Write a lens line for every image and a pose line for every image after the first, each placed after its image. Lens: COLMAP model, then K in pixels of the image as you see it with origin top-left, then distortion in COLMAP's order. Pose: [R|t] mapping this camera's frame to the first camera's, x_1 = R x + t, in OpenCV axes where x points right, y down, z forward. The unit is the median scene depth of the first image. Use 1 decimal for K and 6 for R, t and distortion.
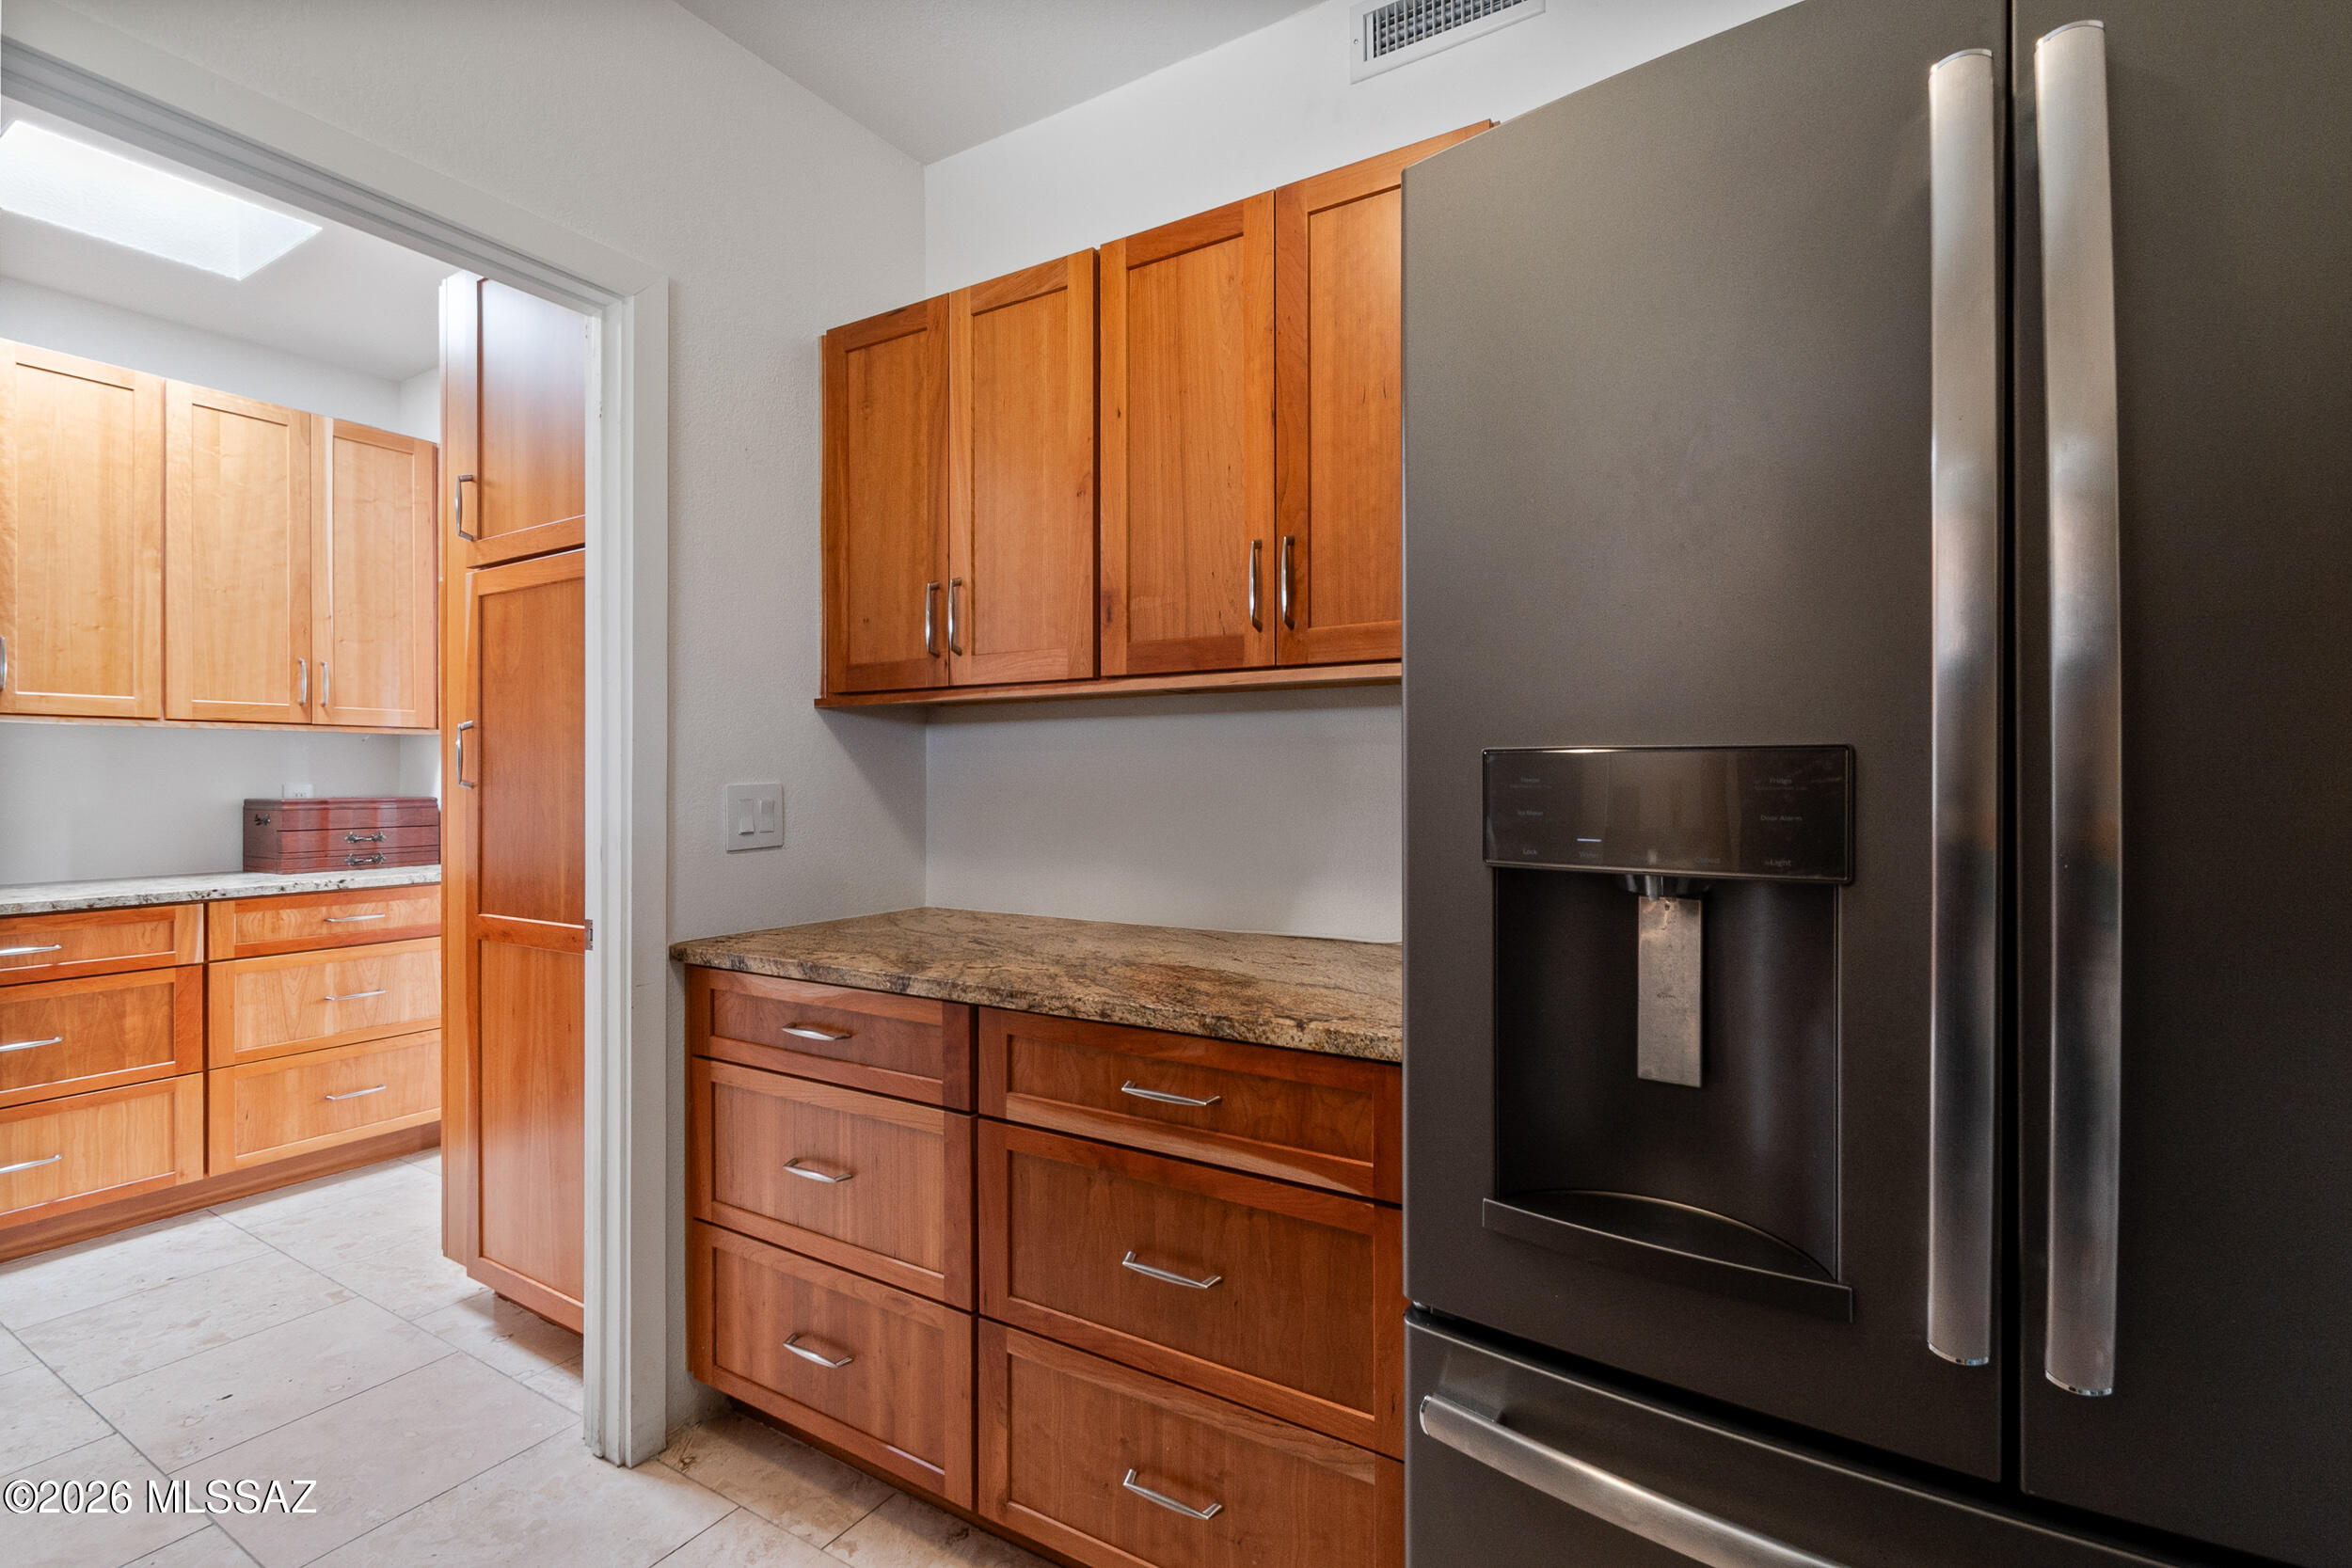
lens RADIAL K [[1057.0, 0, 1179.5], [0, 1057.0, 779.8], [0, 0, 1]] dist [0.005912, -0.000733]
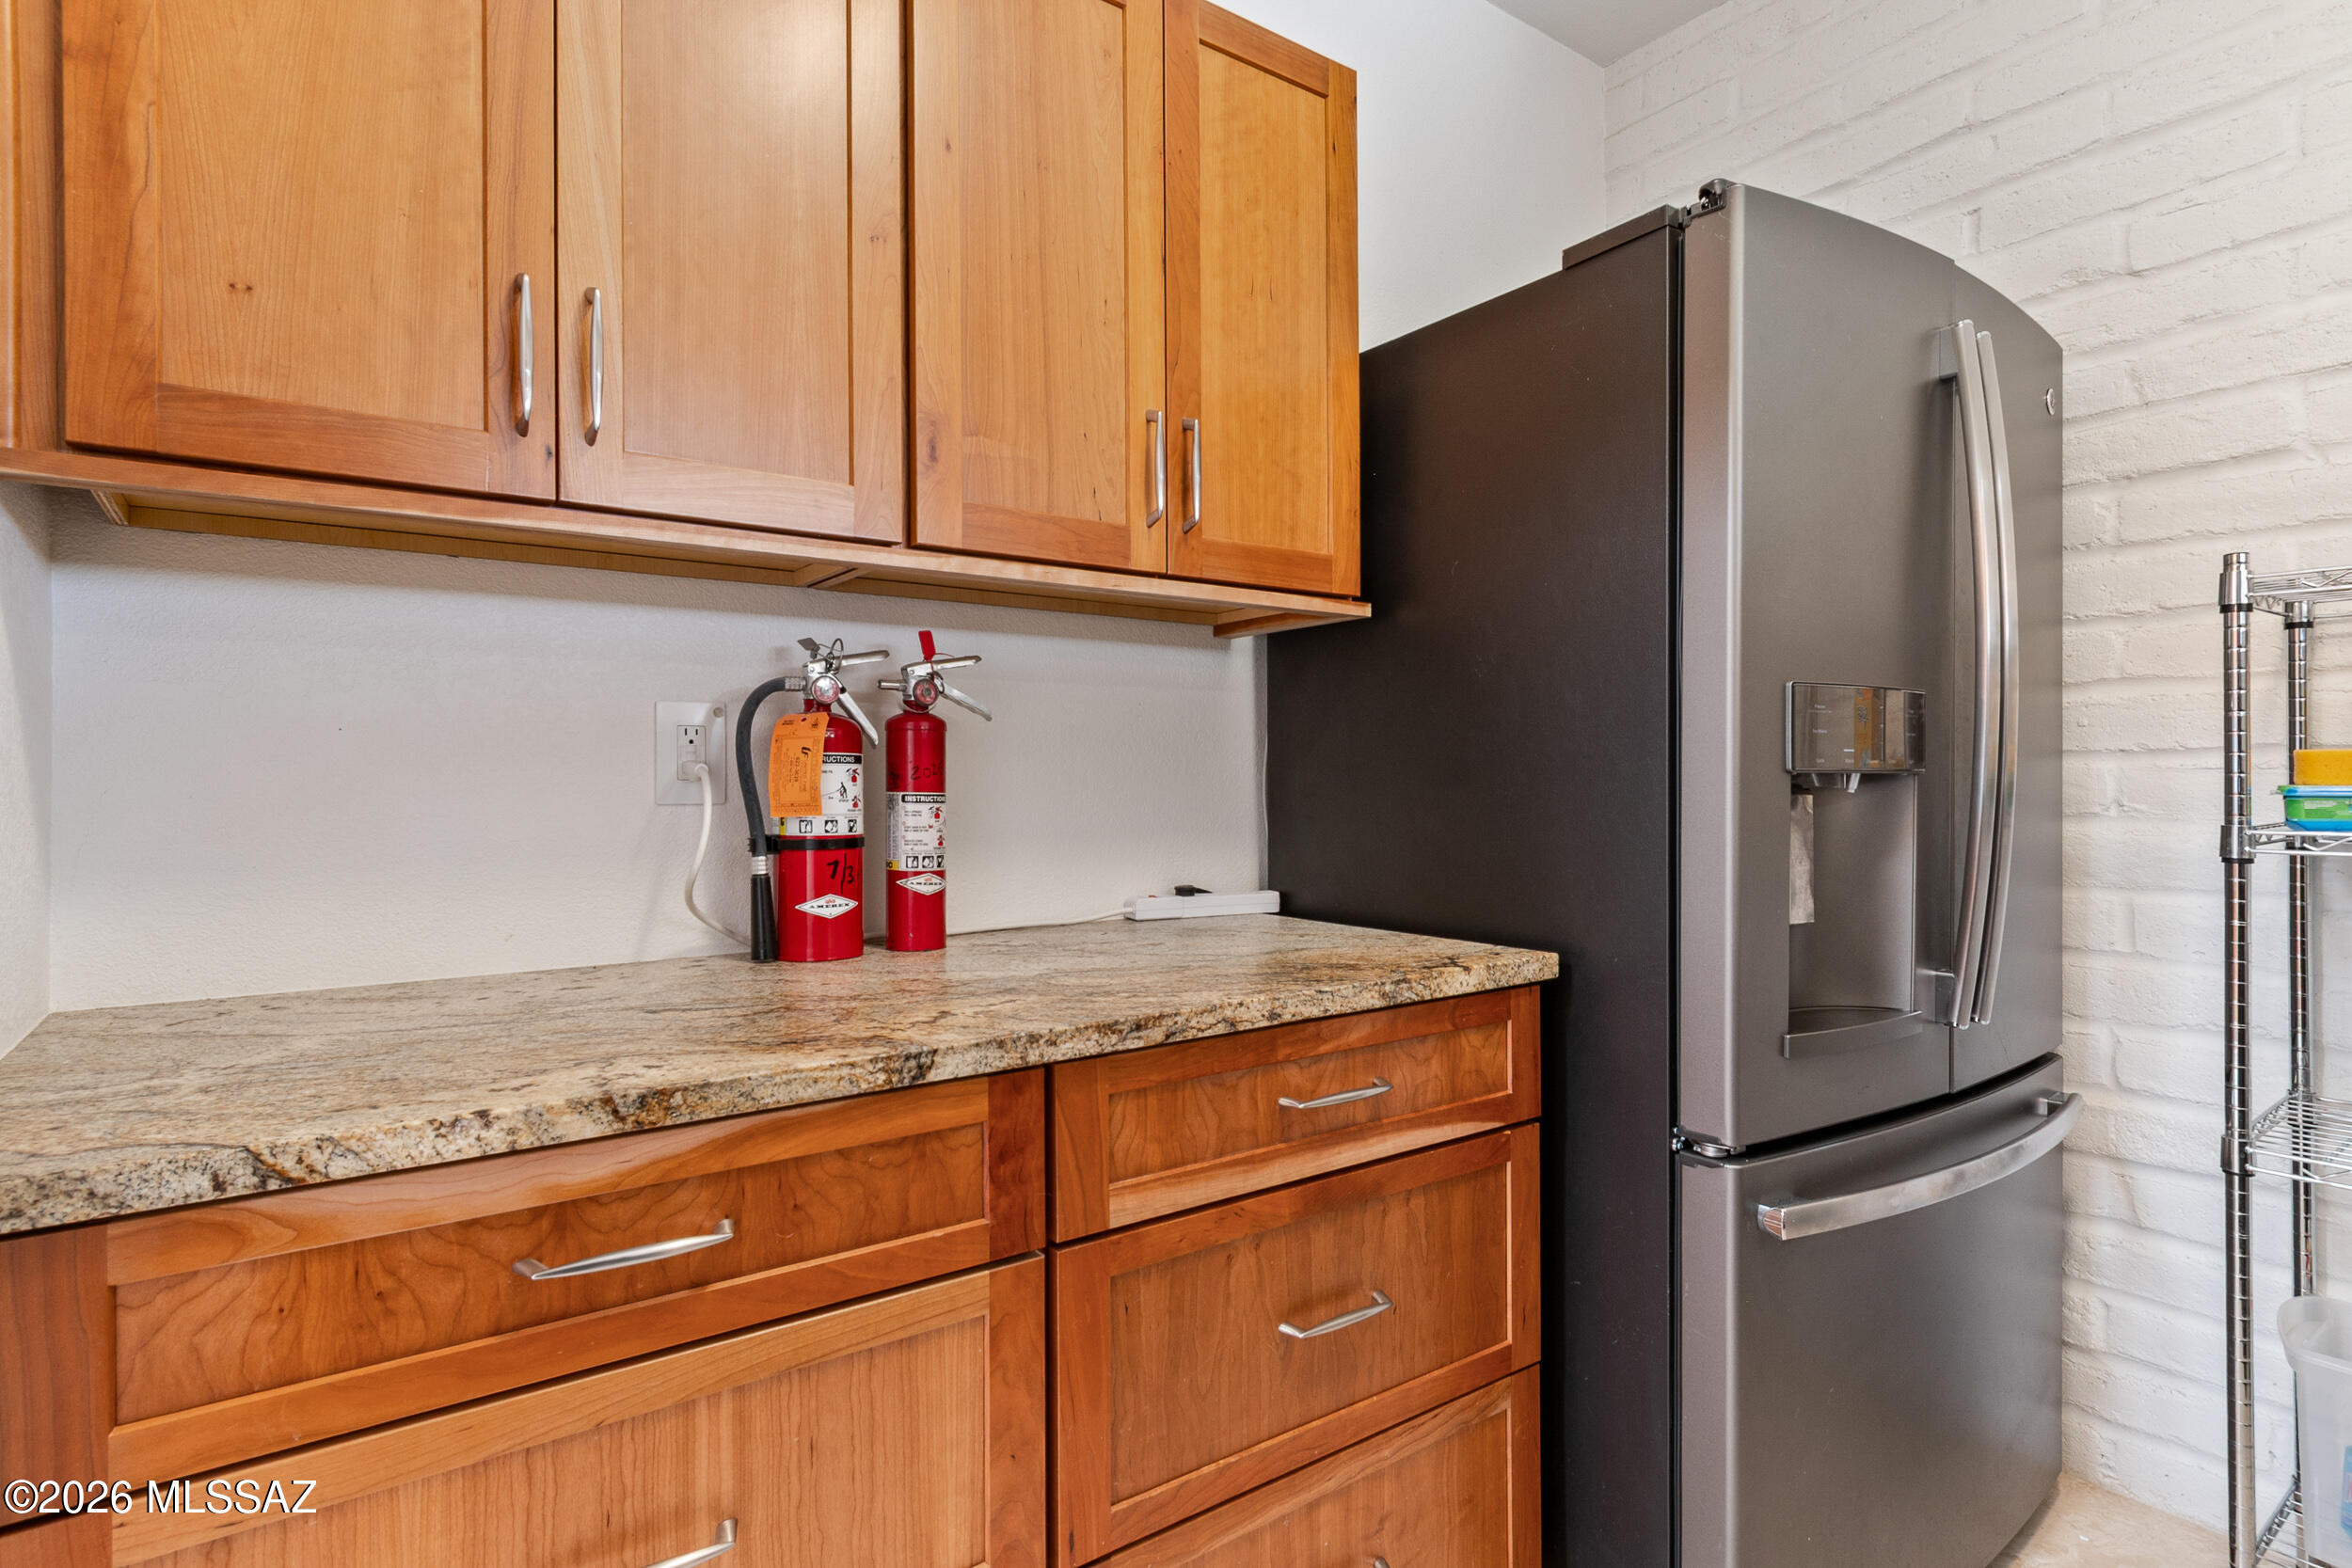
lens RADIAL K [[1215.9, 0, 1177.7], [0, 1215.9, 782.7], [0, 0, 1]] dist [0.002200, 0.000089]
pose [[0.383188, -0.001929, 0.923668, -0.787578], [0.004392, 0.999990, 0.000266, 0.052904], [-0.923660, 0.003955, 0.383193, 0.659625]]
